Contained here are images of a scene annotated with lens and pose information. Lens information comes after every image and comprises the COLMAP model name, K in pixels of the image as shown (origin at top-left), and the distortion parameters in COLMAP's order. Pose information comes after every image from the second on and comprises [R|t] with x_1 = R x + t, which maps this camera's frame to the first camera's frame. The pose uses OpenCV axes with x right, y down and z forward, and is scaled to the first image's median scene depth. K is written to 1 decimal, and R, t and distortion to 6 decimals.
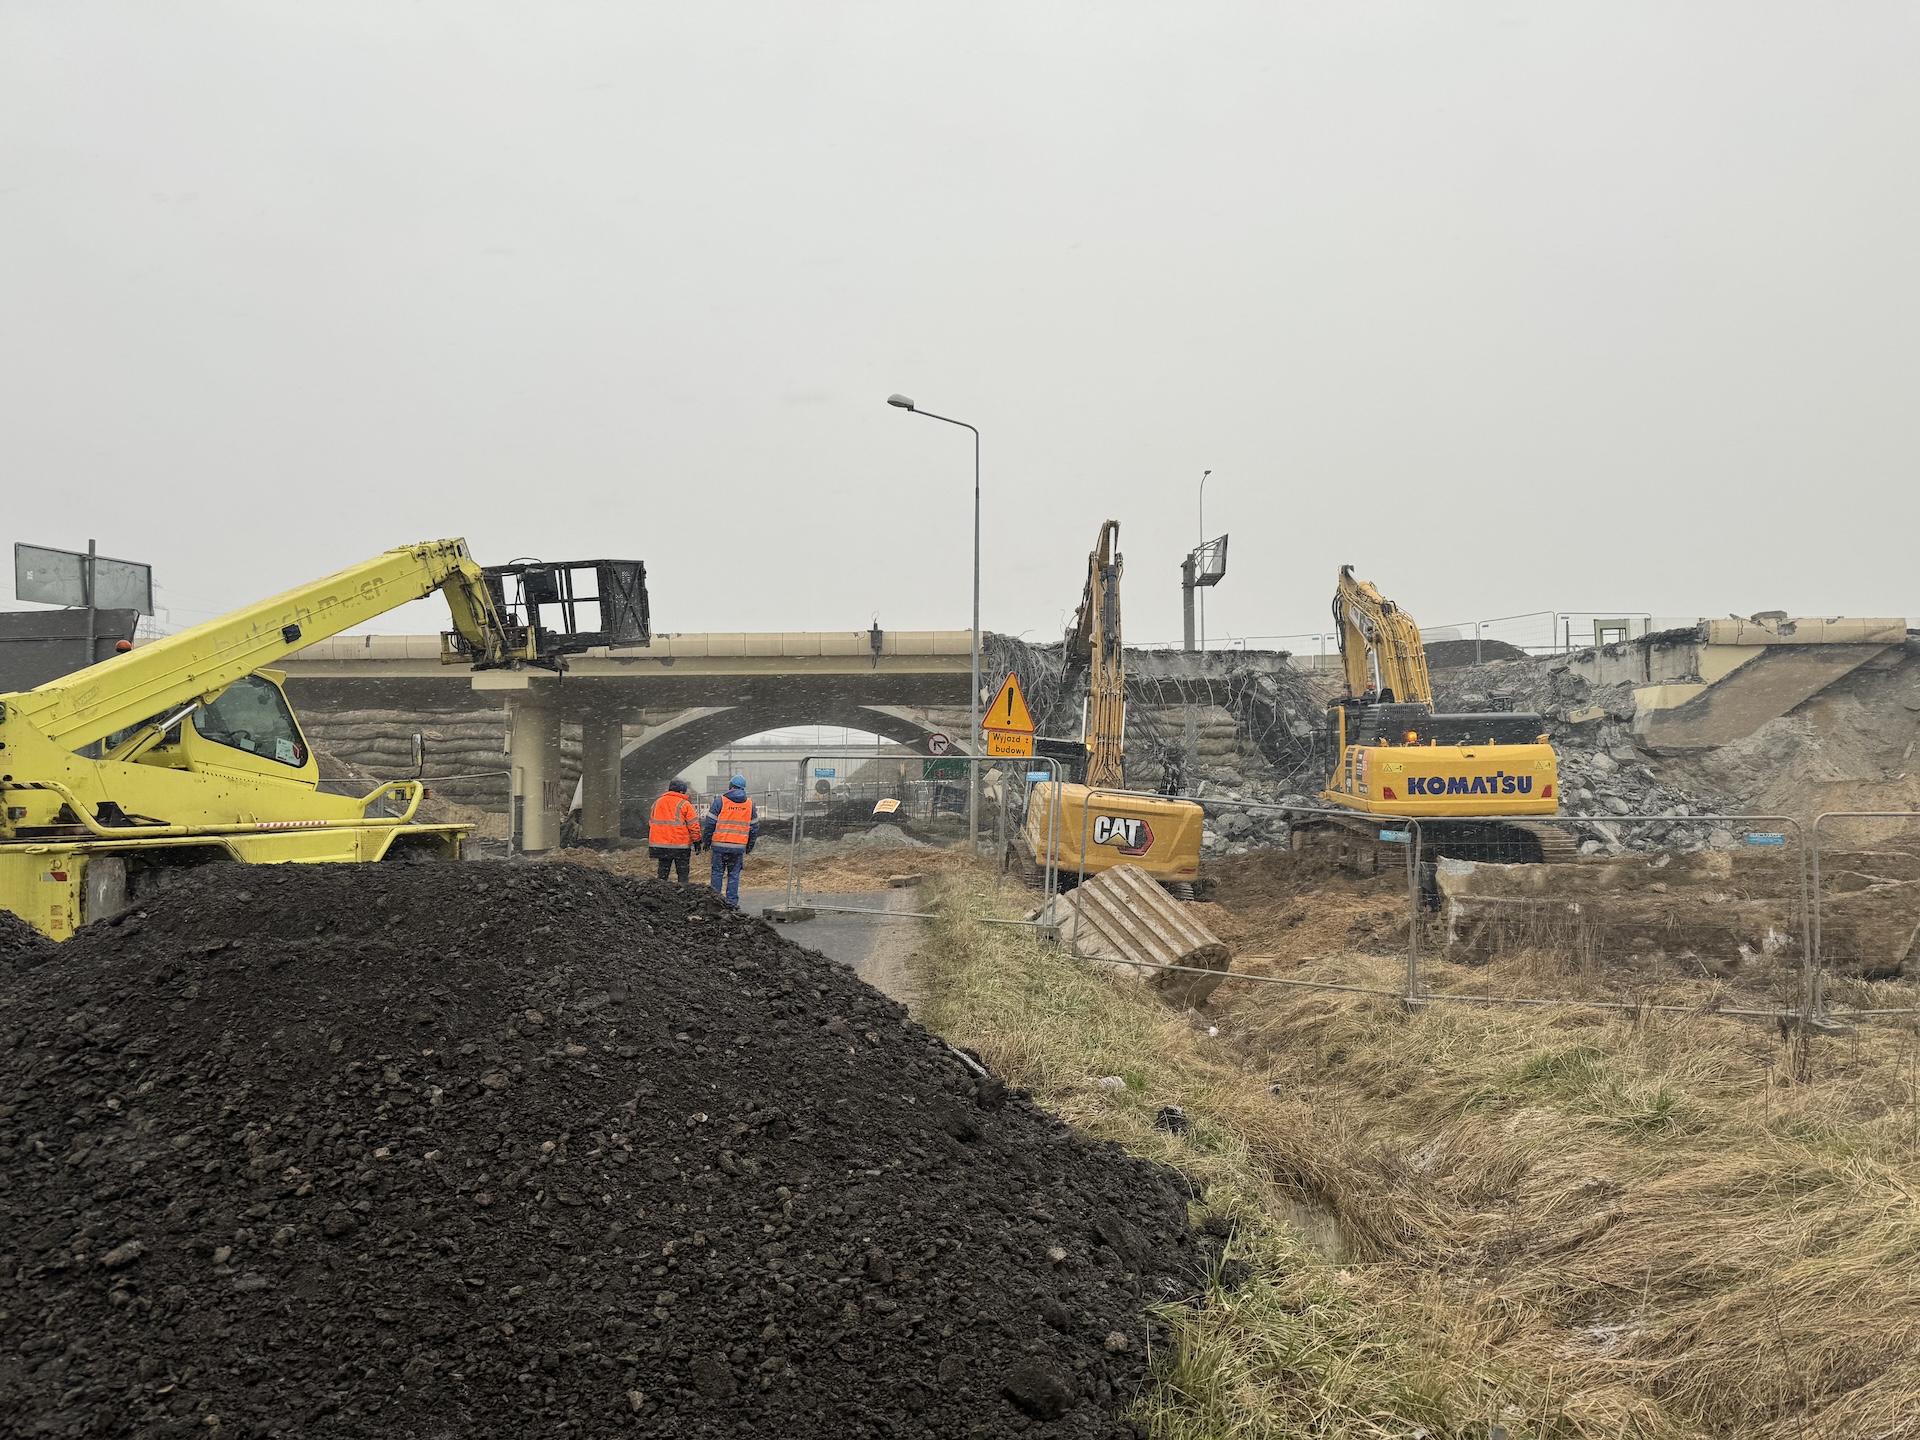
lens RADIAL K [[1344.6, 0, 960.0], [0, 1344.6, 720.0], [0, 0, 1]] dist [0.000127, -0.001154]
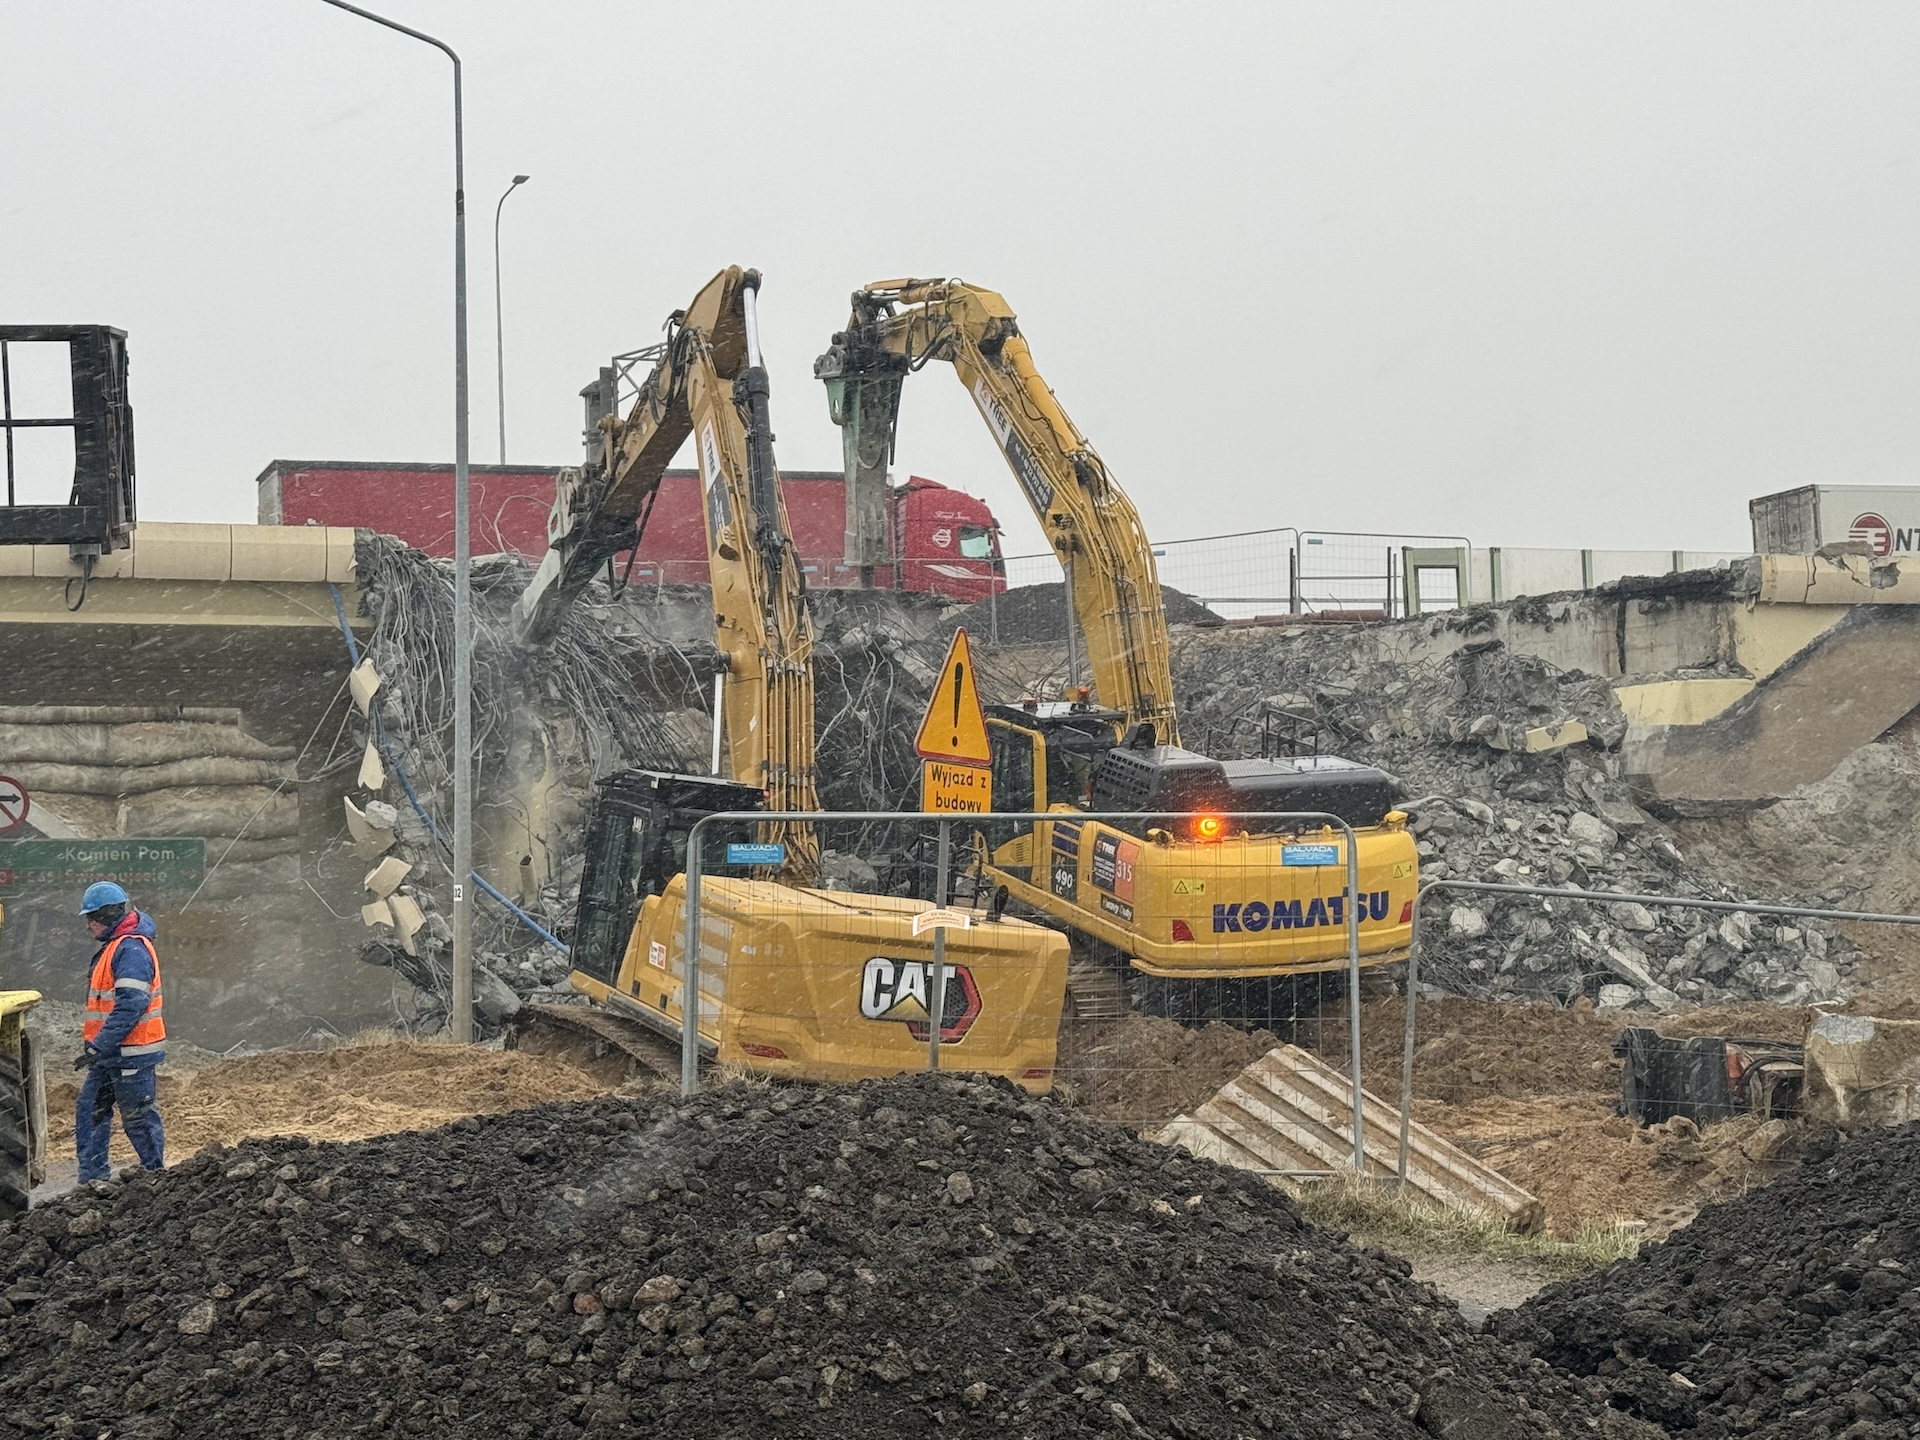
lens RADIAL K [[3184.5, 0, 960.0], [0, 3184.5, 720.0], [0, 0, 1]] dist [-0.372612, 5.052374]
pose [[0.898975, 0.007120, 0.437943, -0.260069], [-0.002927, 0.999943, -0.010249, 0.002735], [-0.437991, 0.007932, 0.898945, 0.031025]]
